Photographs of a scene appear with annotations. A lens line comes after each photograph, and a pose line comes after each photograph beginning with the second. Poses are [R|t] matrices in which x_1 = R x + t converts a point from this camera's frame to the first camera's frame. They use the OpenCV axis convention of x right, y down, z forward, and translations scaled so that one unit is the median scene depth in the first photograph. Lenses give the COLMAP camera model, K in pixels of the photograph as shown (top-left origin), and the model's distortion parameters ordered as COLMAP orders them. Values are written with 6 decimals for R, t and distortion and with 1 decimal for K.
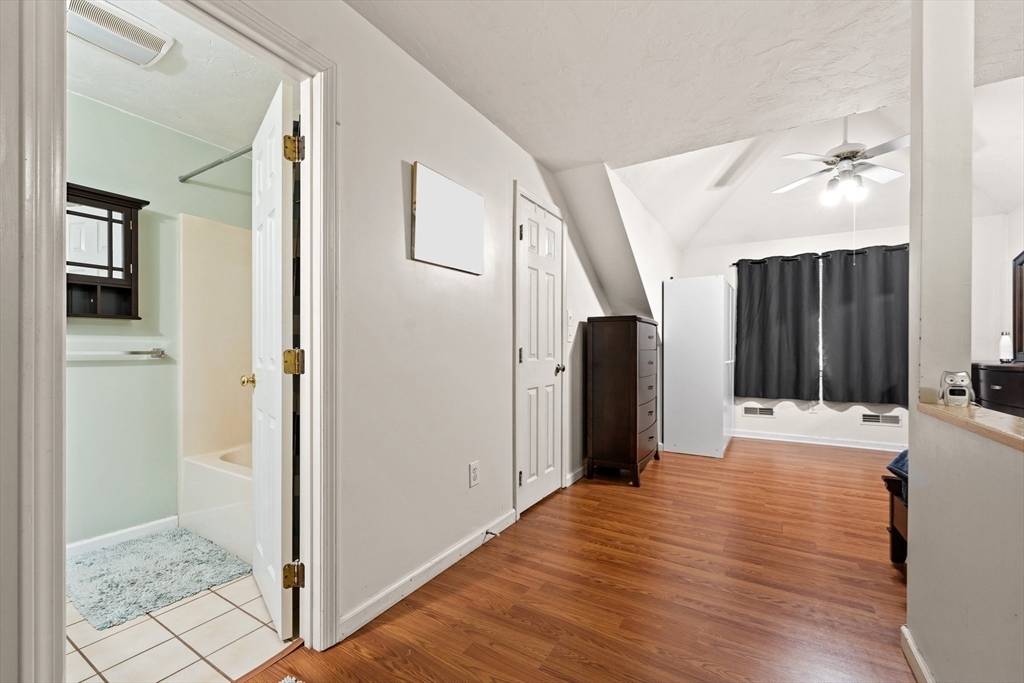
lens RADIAL K [[419.8, 0, 518.2], [0, 419.8, 346.8], [0, 0, 1]] dist [-0.002762, -0.000467]
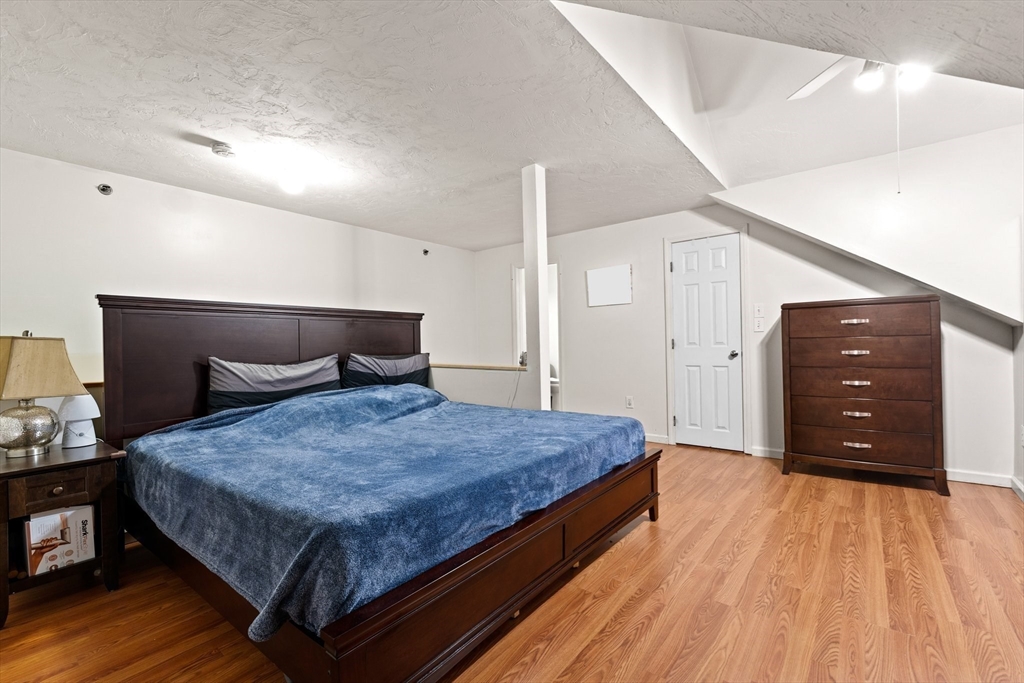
lens RADIAL K [[419.8, 0, 518.2], [0, 419.8, 346.8], [0, 0, 1]] dist [-0.002762, -0.000467]
pose [[-0.094628, 0.021829, -0.995273, 1.465270], [0.027381, 0.999438, 0.019317, -0.012683], [0.995136, -0.025424, -0.095172, 0.500381]]
